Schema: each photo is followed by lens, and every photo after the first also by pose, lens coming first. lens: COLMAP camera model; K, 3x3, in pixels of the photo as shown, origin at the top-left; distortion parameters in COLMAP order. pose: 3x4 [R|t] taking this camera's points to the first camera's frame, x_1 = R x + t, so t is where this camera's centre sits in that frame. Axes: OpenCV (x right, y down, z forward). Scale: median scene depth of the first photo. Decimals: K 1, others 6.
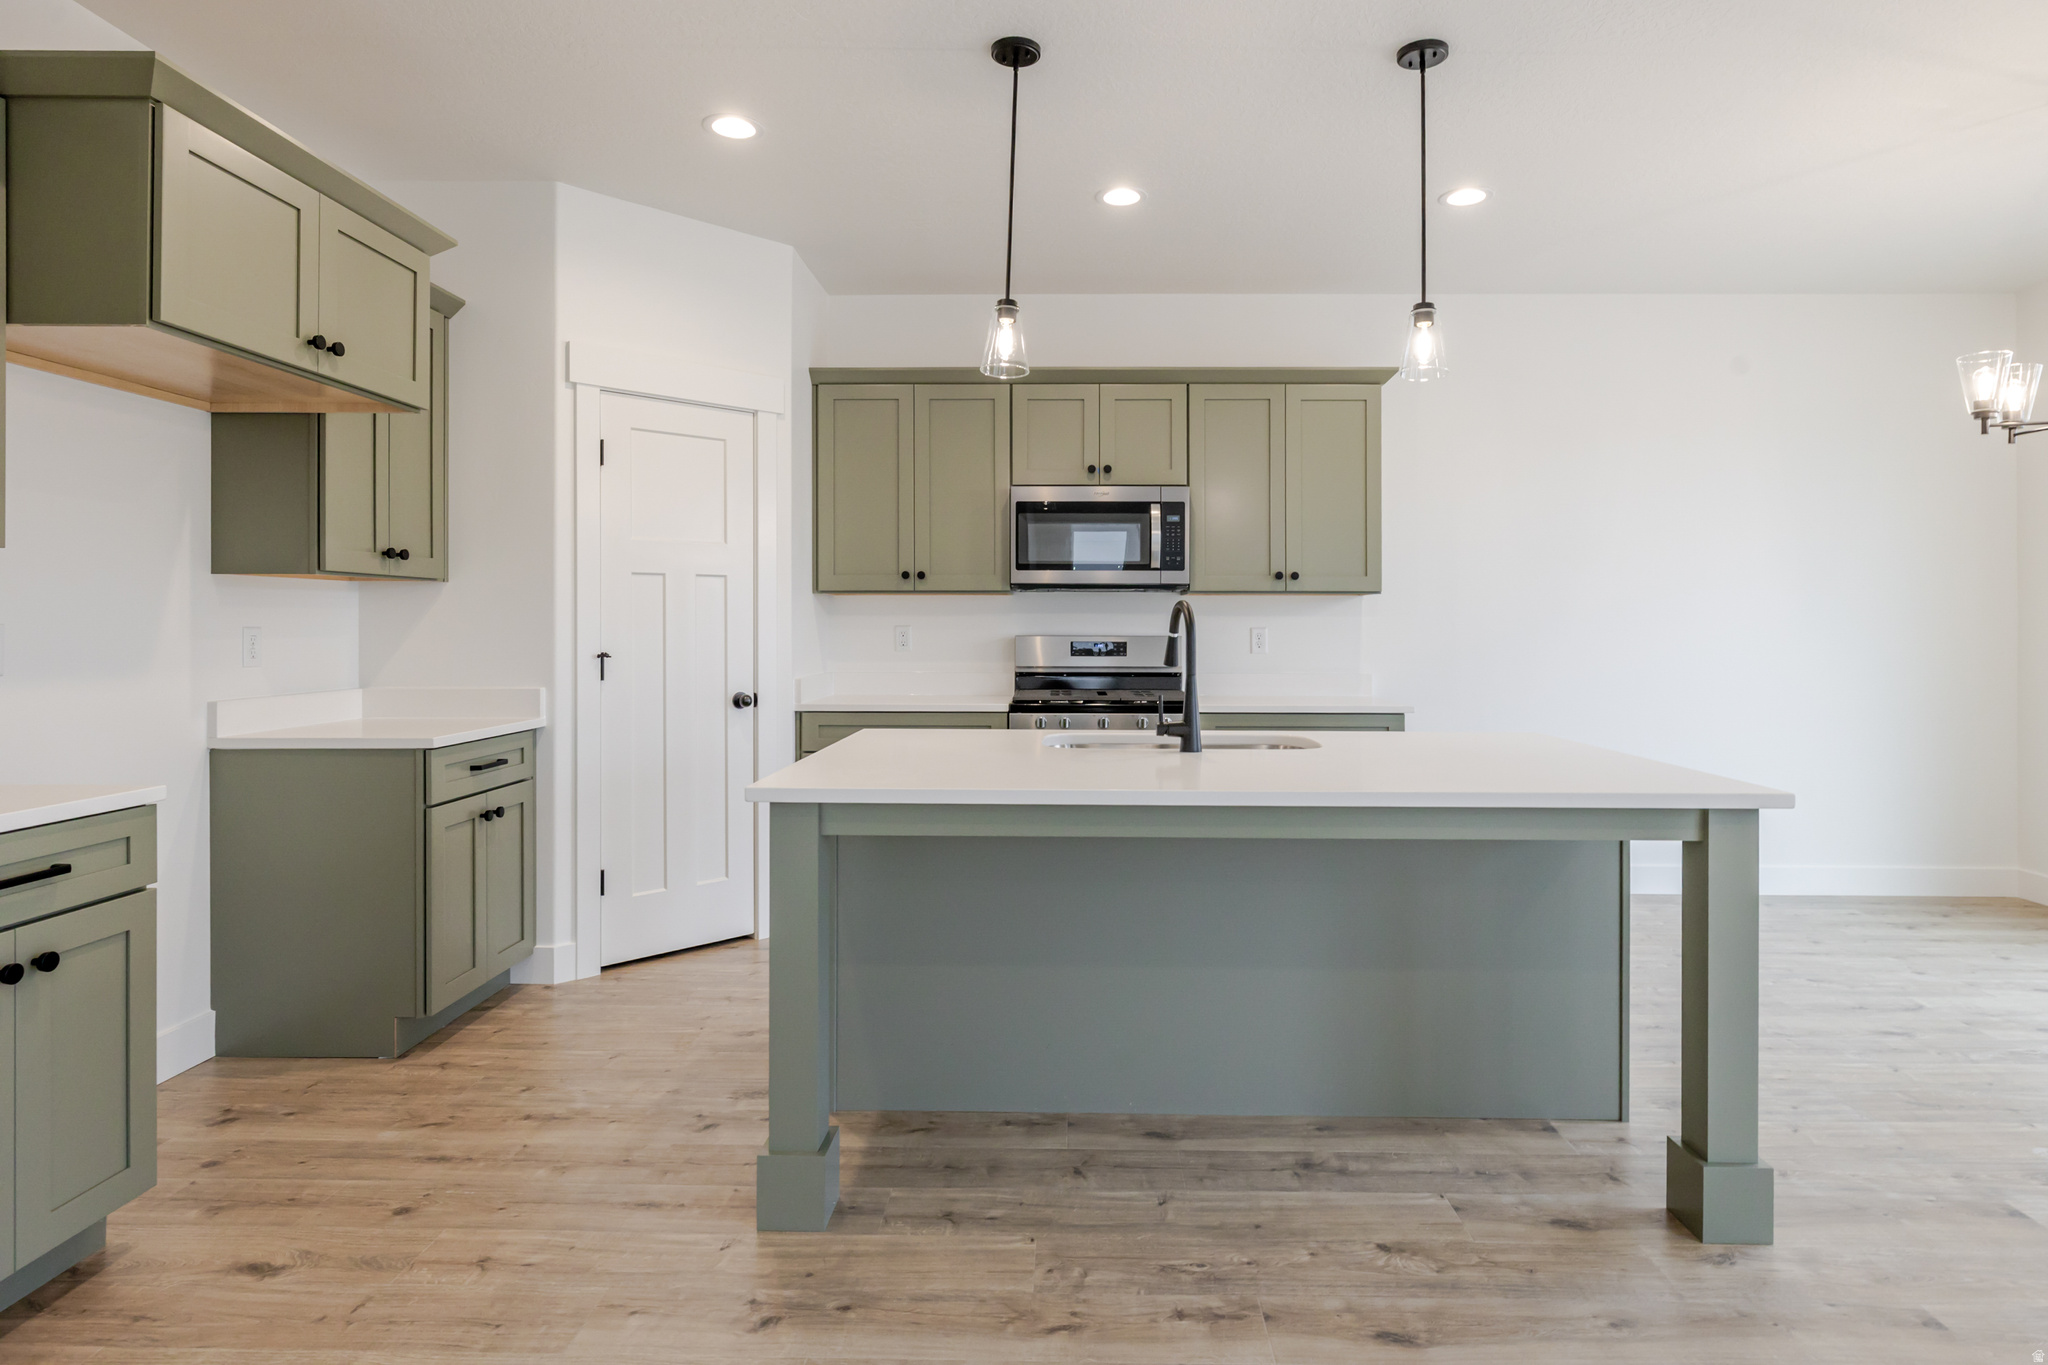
lens RADIAL K [[1113.3, 0, 1076.4], [0, 1113.3, 626.1], [0, 0, 1]] dist [-0.000044, 0.001589]
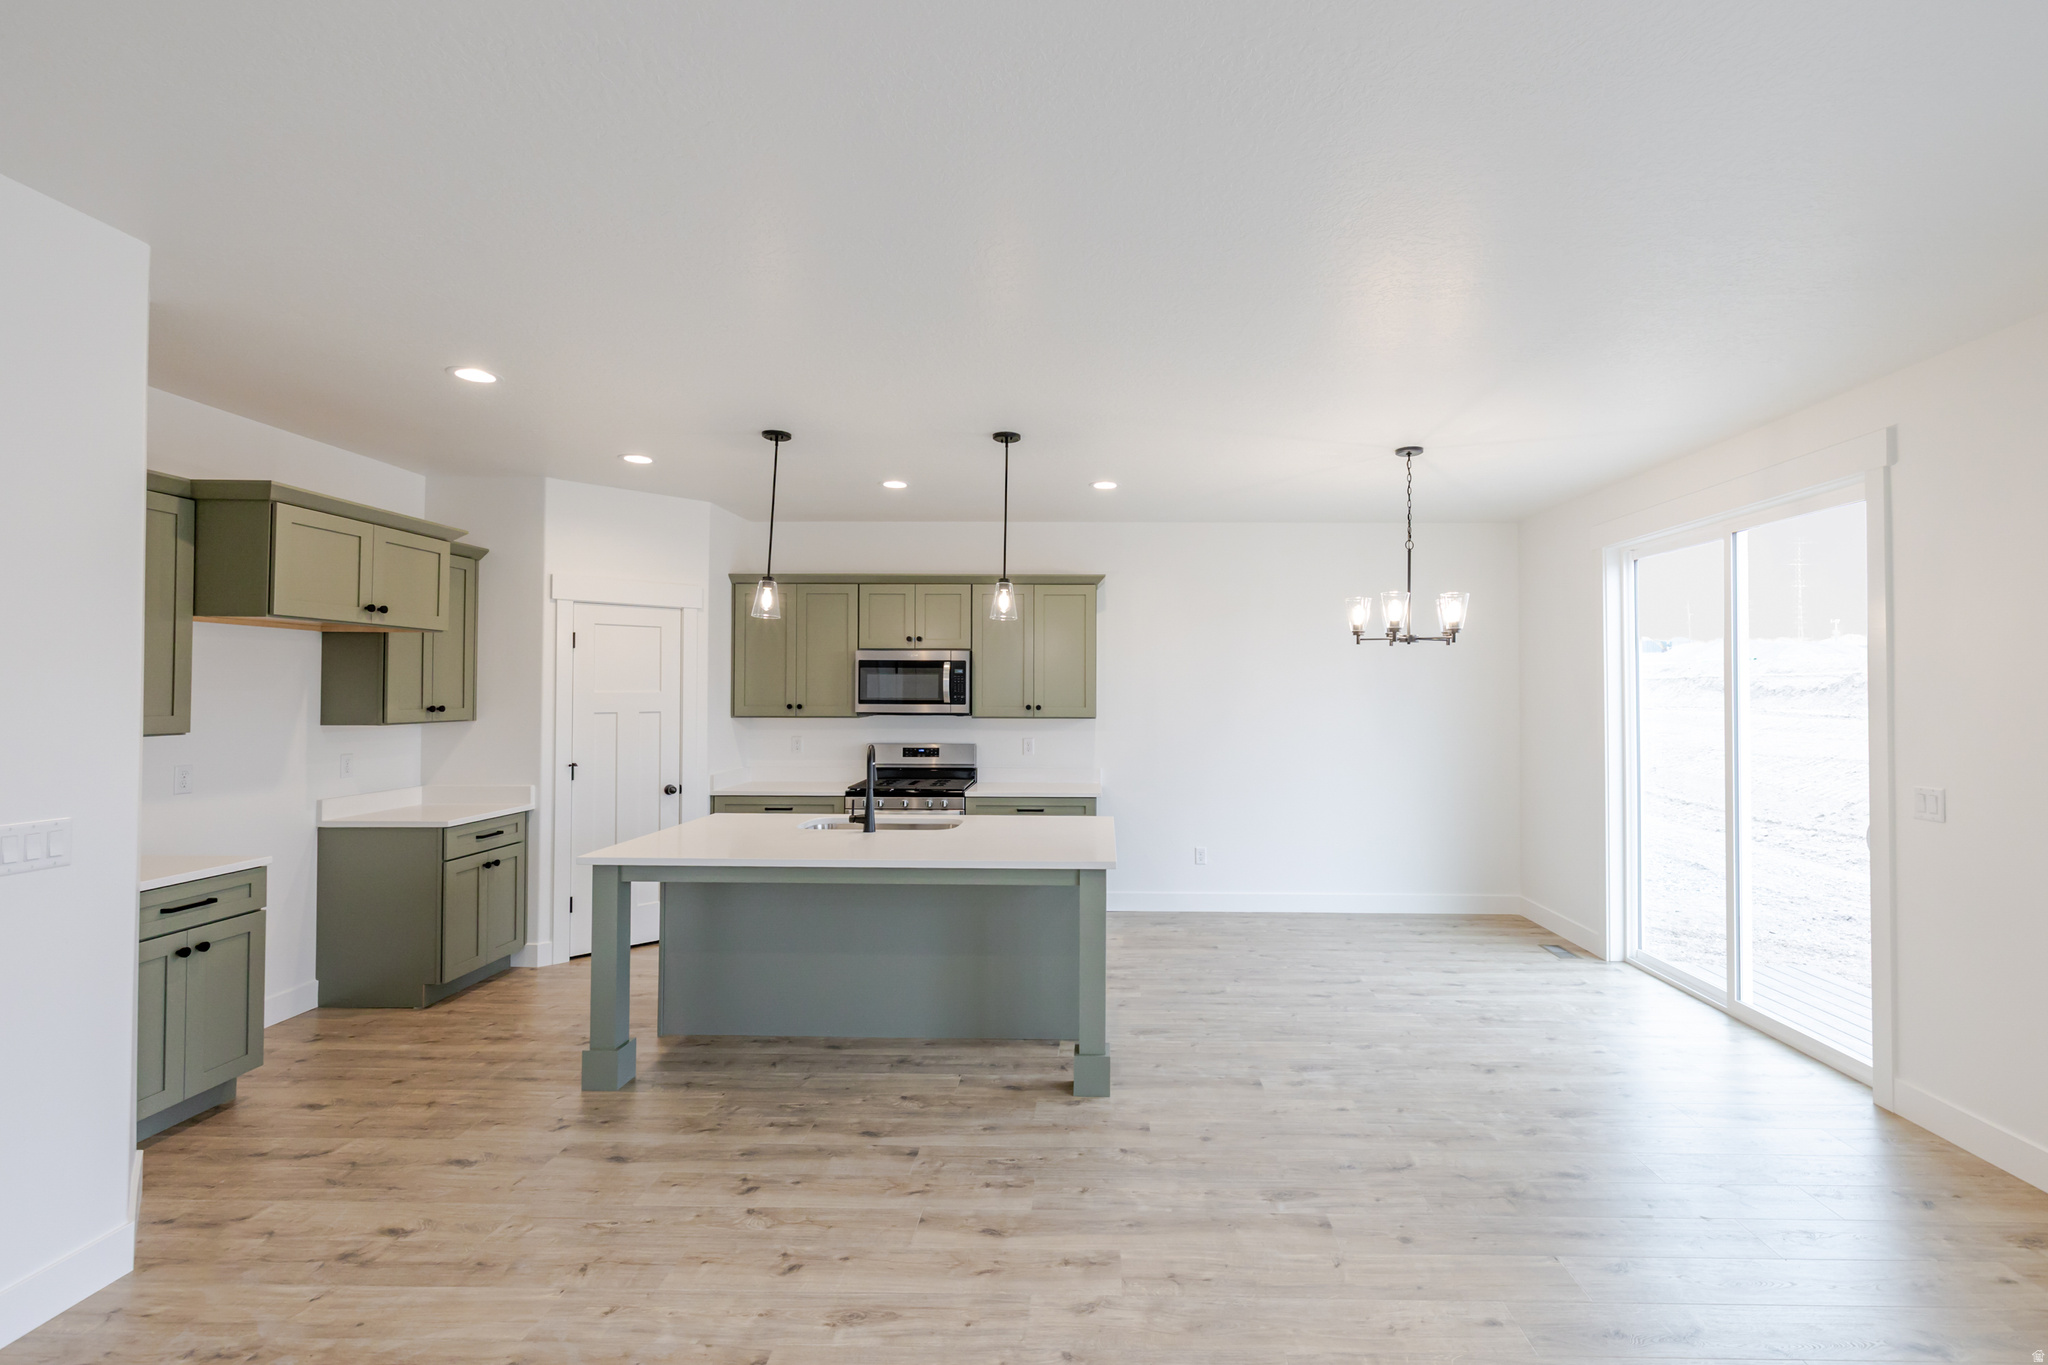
lens RADIAL K [[890.3, 0, 1098.3], [0, 890.3, 681.0], [0, 0, 1]] dist [0.006998, -0.000895]
pose [[0.999996, 0.002306, 0.001681, 0.473581], [-0.002282, 0.999898, -0.014092, -0.110426], [-0.001713, 0.014088, 0.999899, -0.431894]]
